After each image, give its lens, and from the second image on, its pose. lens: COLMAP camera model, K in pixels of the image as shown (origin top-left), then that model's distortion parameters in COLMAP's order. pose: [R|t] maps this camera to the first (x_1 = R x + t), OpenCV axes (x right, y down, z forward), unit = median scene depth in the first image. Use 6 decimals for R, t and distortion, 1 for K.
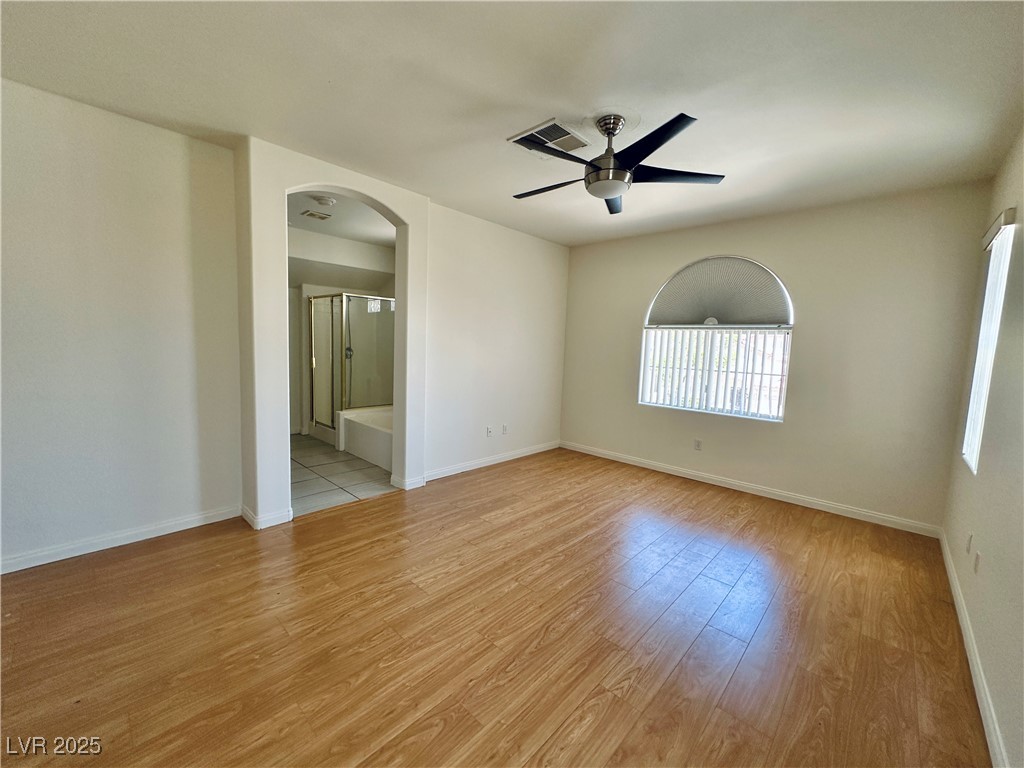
lens RADIAL K [[409.5, 0, 512.4], [0, 409.5, 383.7], [0, 0, 1]] dist [-0.001736, 0.000401]
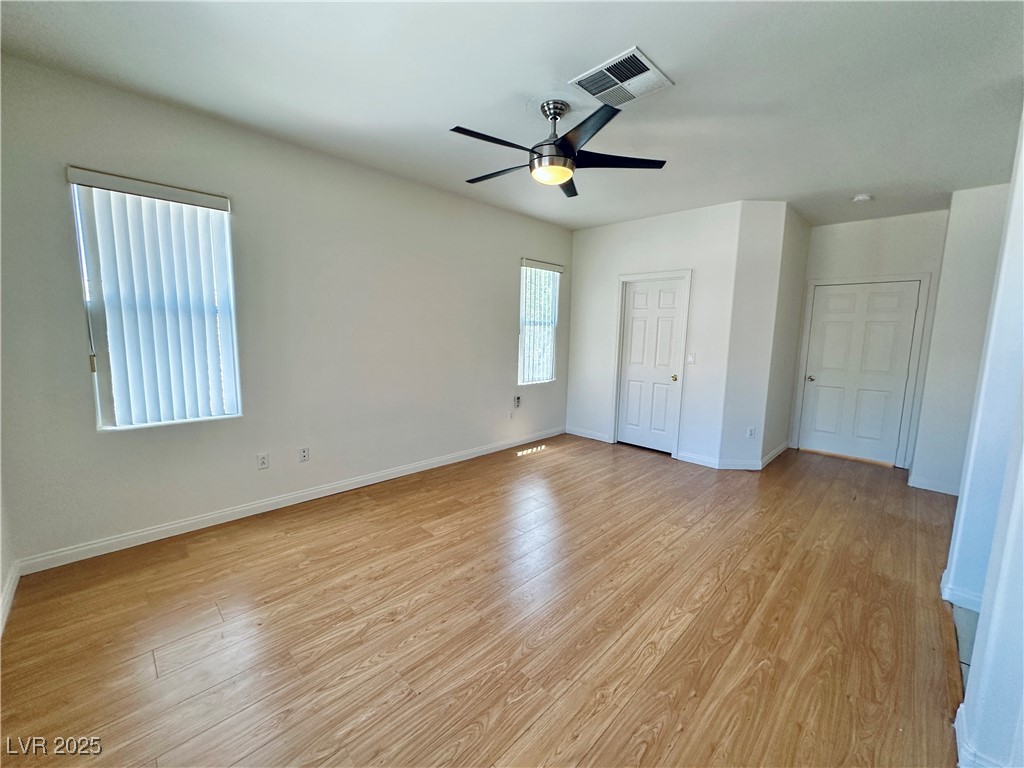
lens RADIAL K [[409.5, 0, 512.4], [0, 409.5, 383.7], [0, 0, 1]] dist [-0.001736, 0.000401]
pose [[-0.997864, -0.063073, 0.017020, 0.229702], [-0.057654, 0.972742, 0.224609, -0.156642], [-0.030722, 0.223148, -0.974300, 1.708245]]
